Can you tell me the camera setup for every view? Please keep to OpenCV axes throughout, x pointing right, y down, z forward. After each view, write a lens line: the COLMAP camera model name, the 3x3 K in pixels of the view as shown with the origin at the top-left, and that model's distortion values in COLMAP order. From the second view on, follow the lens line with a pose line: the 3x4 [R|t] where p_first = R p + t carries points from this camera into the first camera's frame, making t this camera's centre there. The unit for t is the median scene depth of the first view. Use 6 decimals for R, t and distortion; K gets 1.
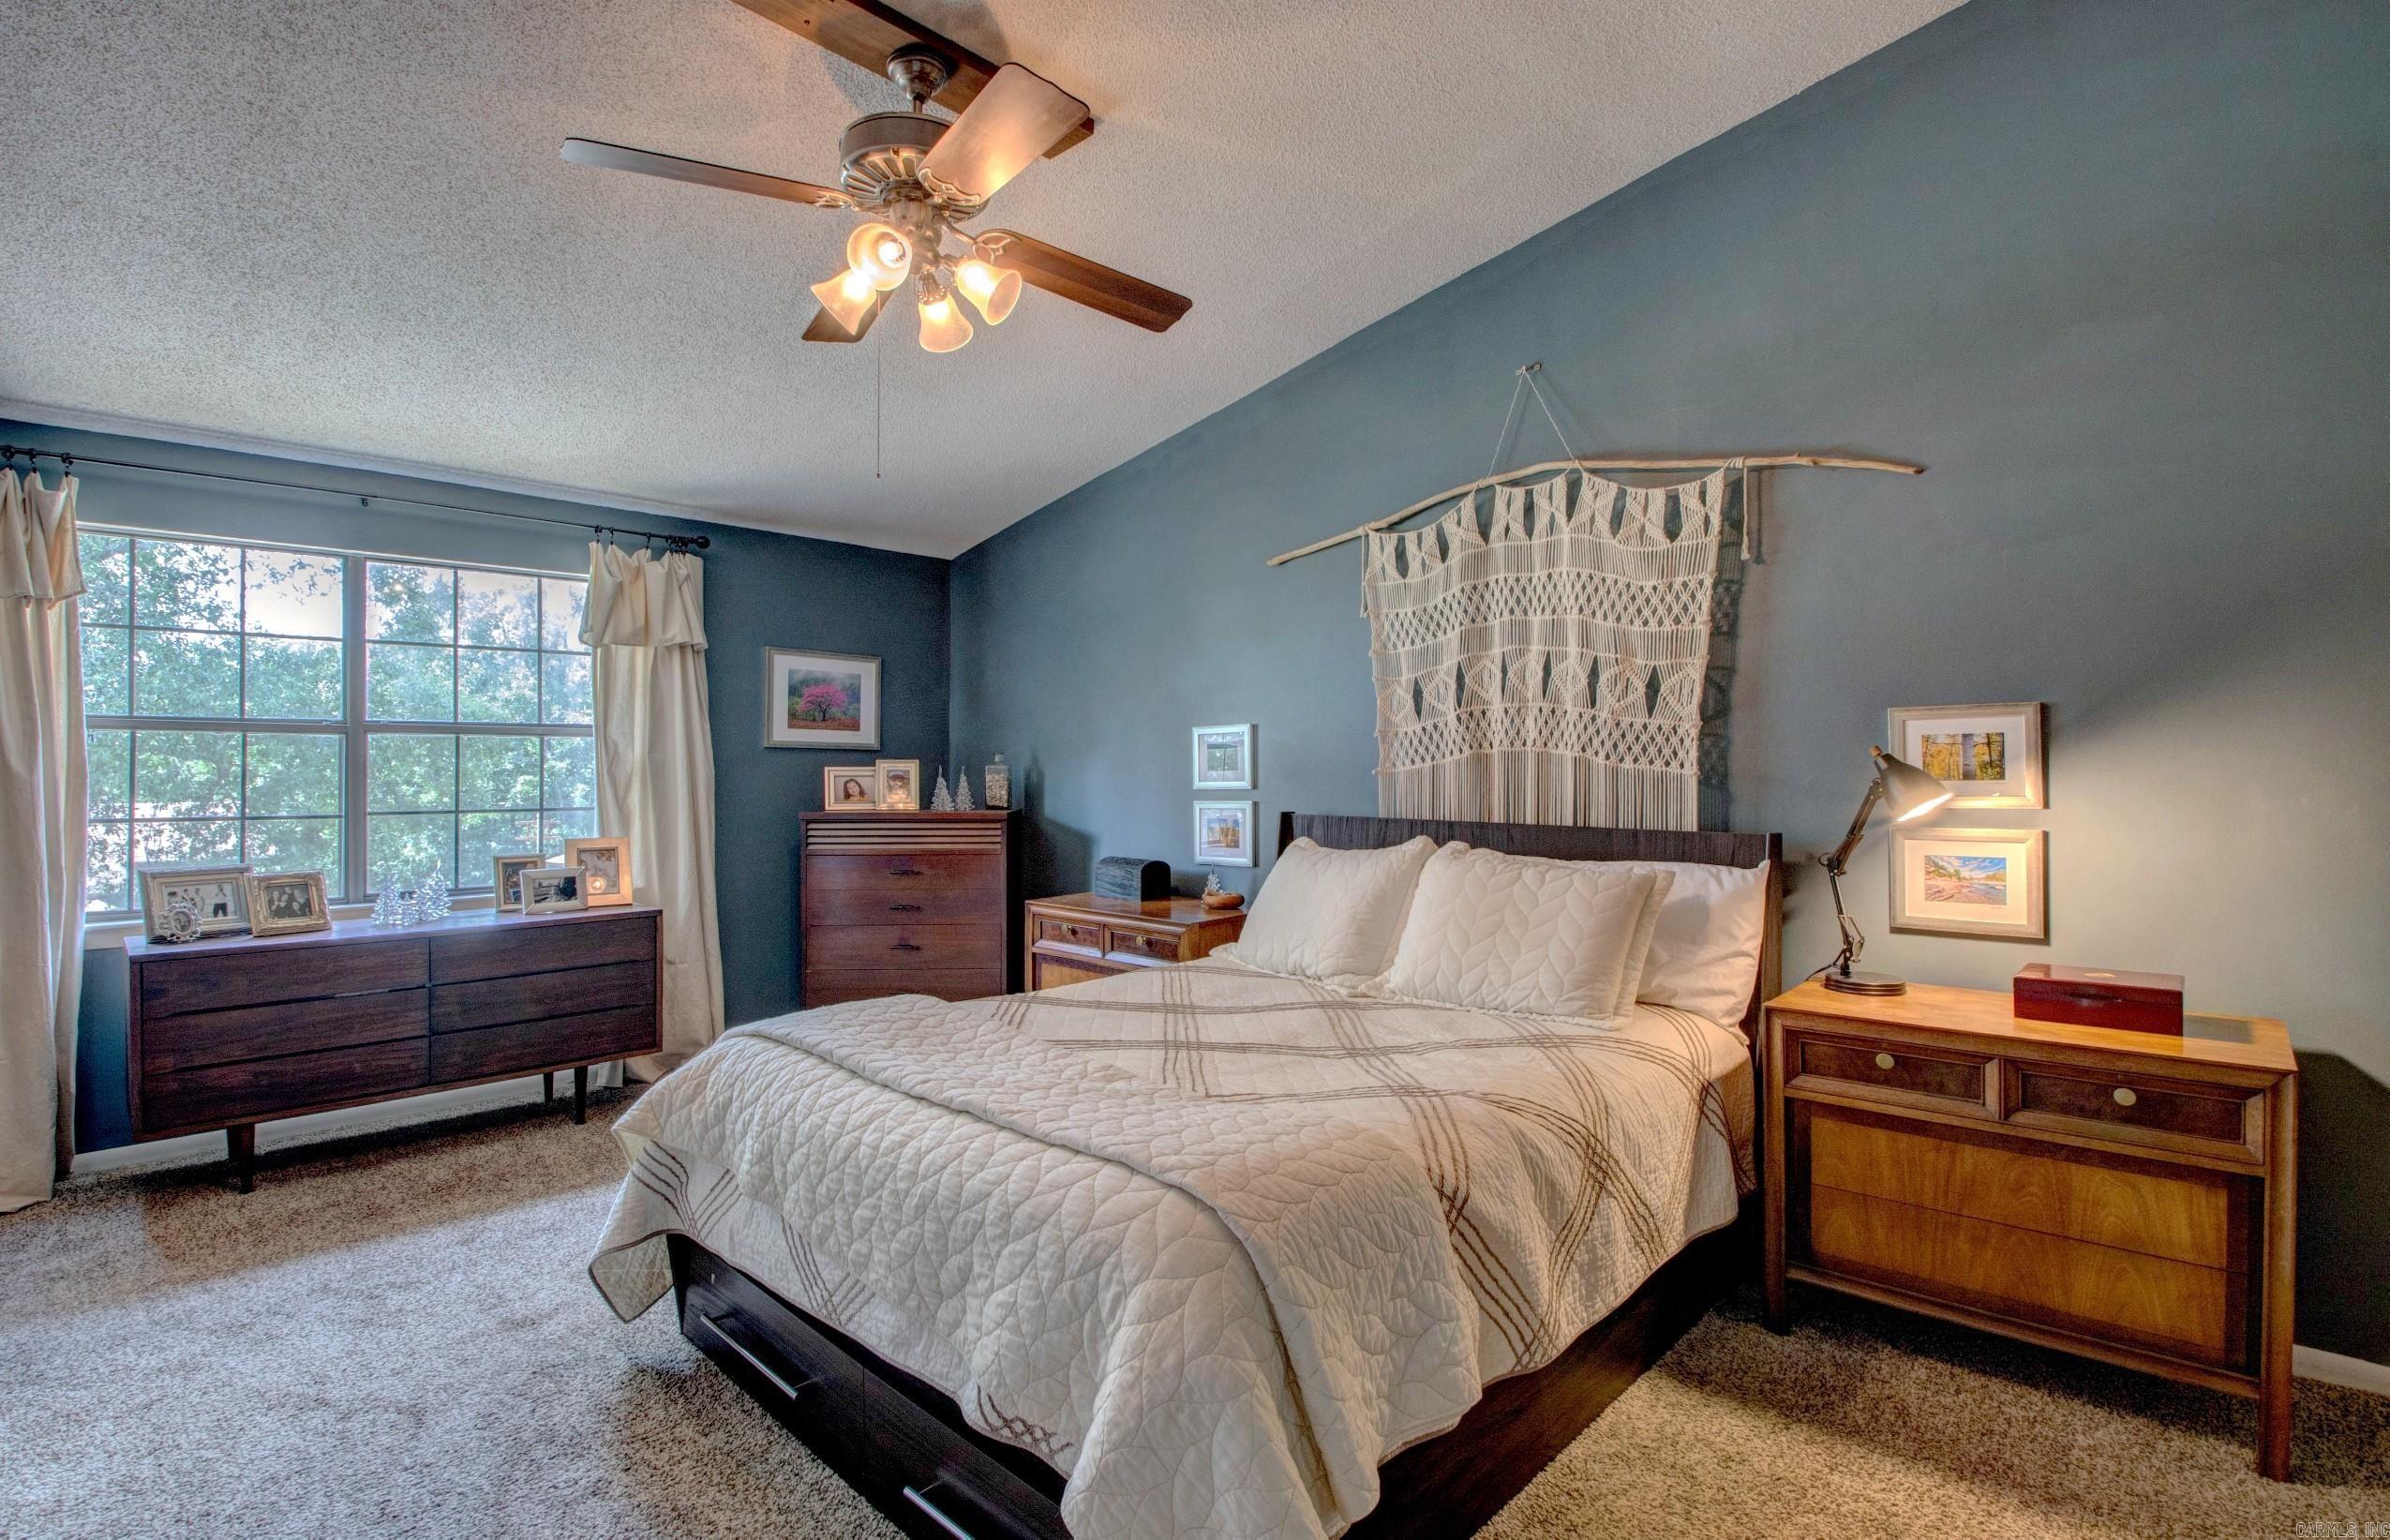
lens RADIAL K [[1116.6, 0, 1179.9], [0, 1116.6, 763.5], [0, 0, 1]] dist [0.004869, -0.010491]
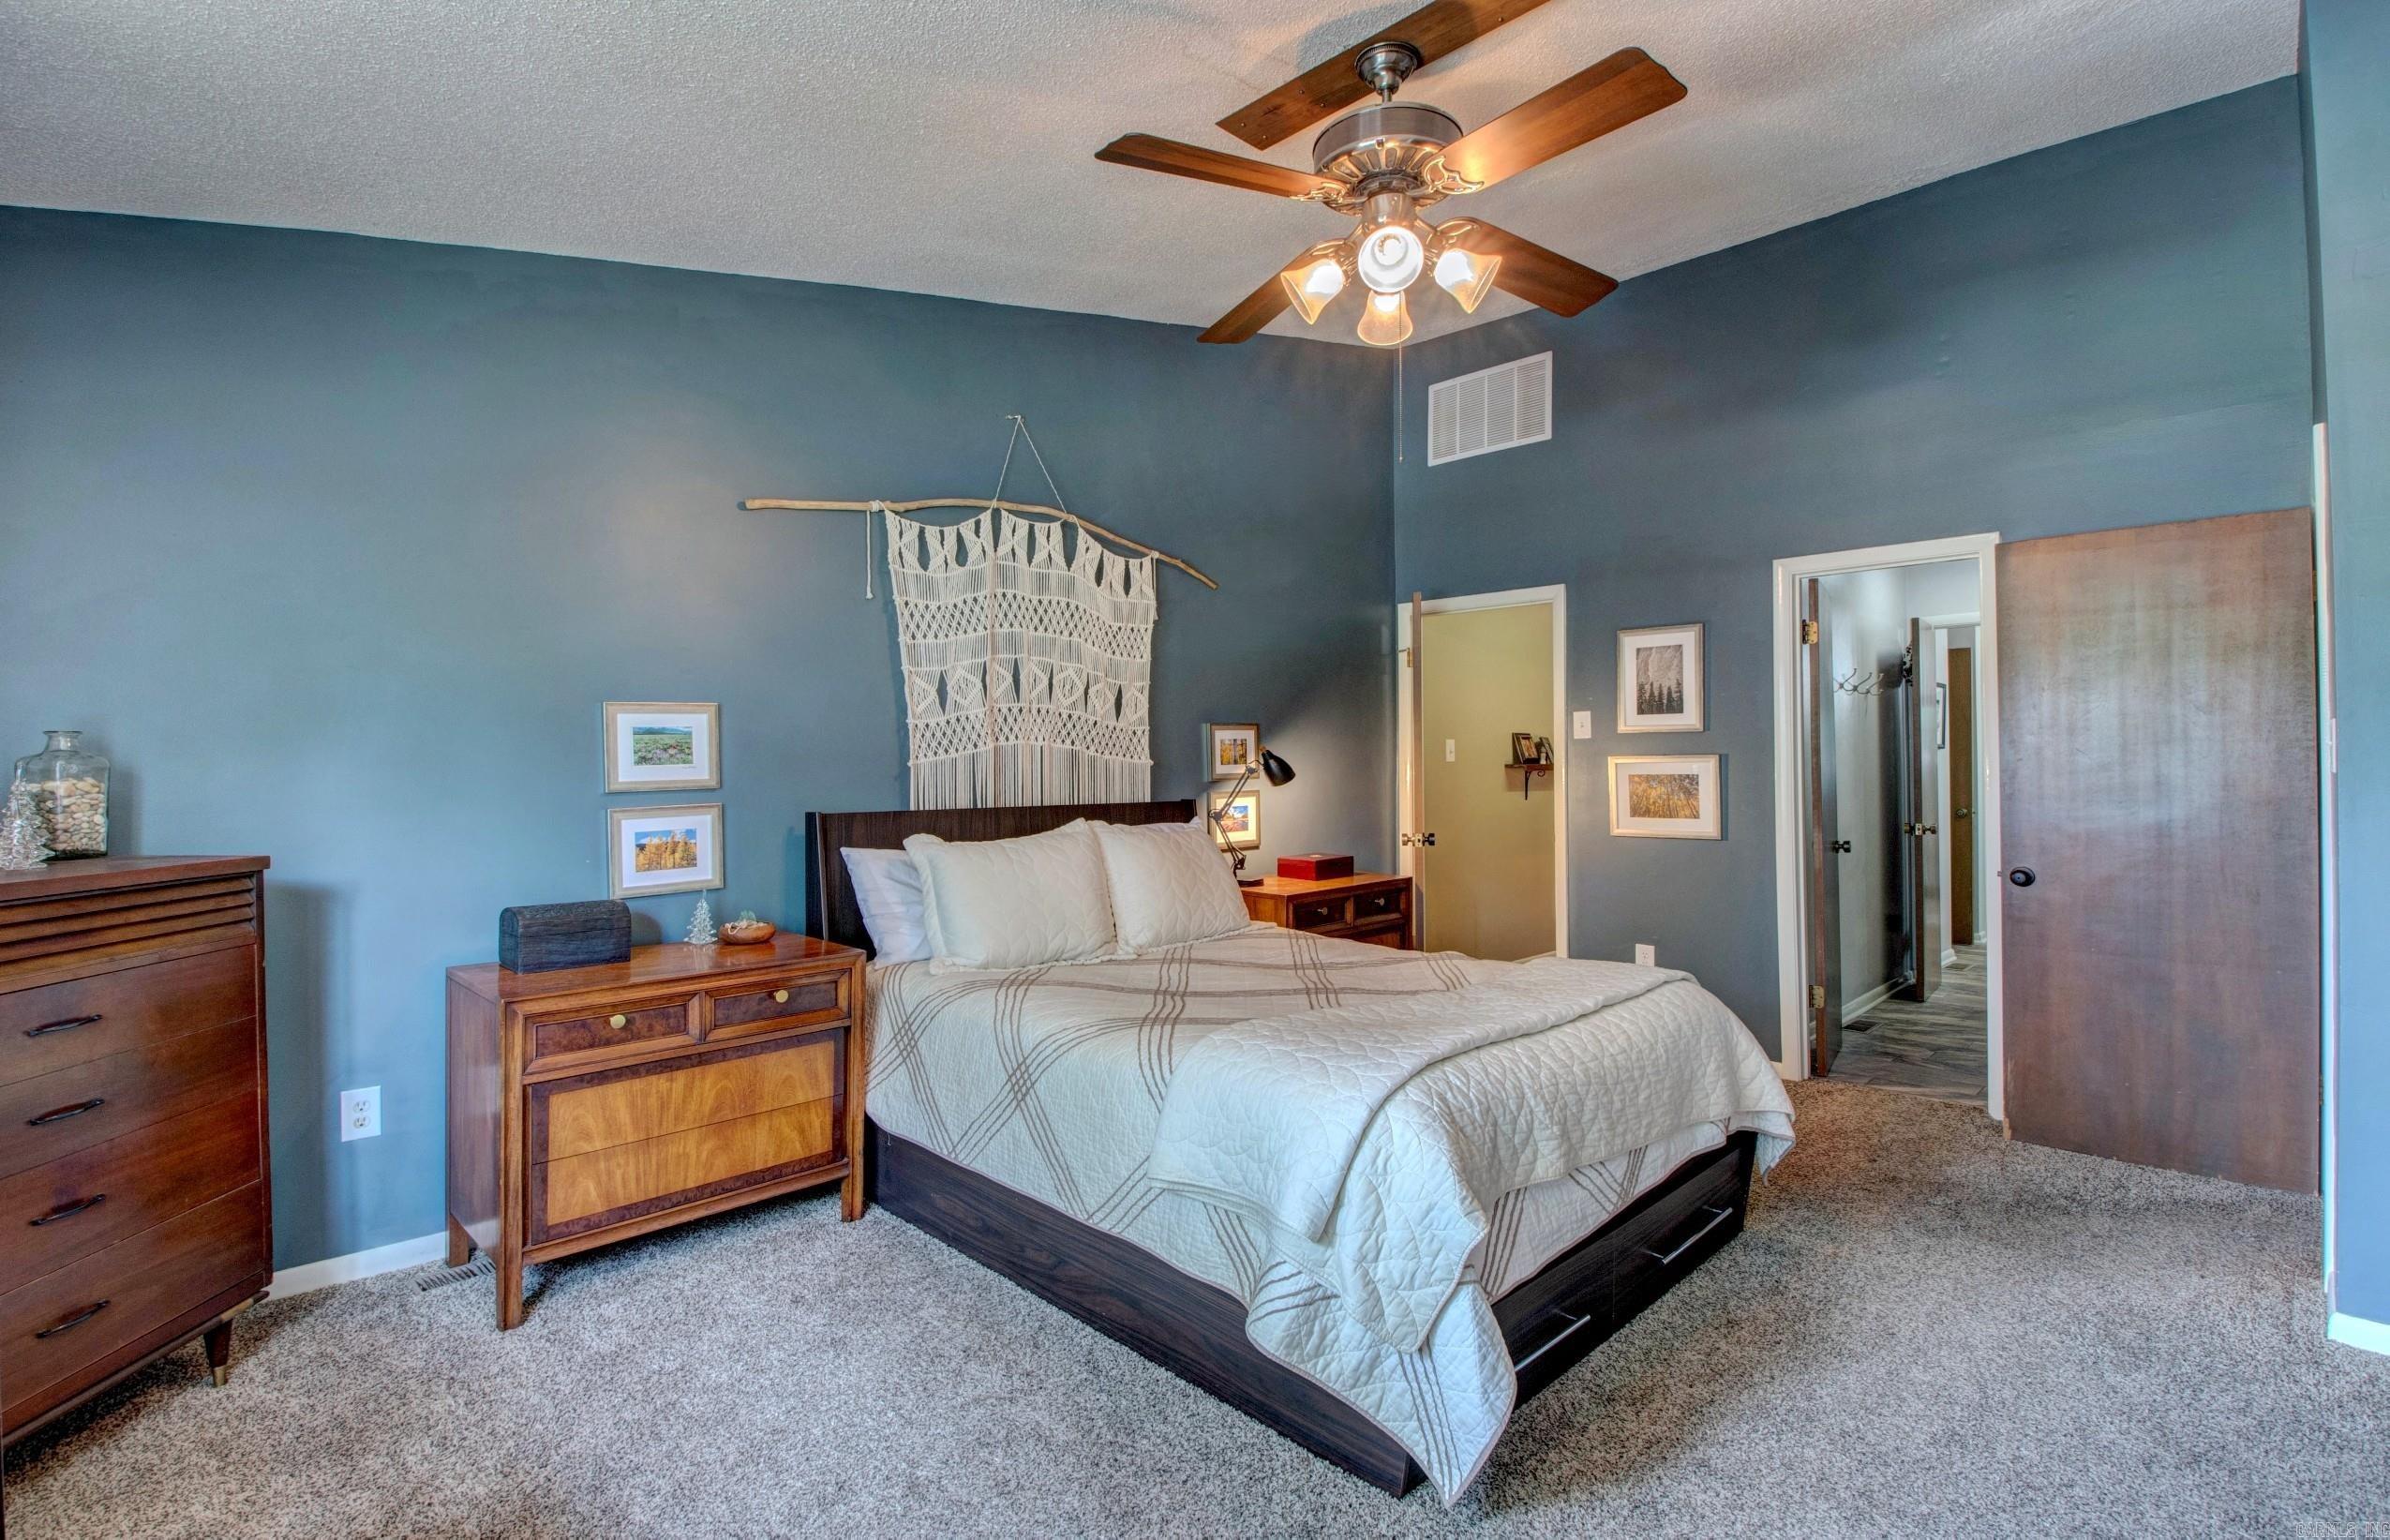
lens RADIAL K [[1116.6, 0, 1193.6], [0, 1116.6, 750.9], [0, 0, 1]] dist [0.004869, -0.010491]
pose [[0.020741, -0.000175, 0.999785, -0.814736], [-0.006841, 0.999977, 0.000317, -0.005812], [-0.999761, -0.006846, 0.020740, 0.750530]]
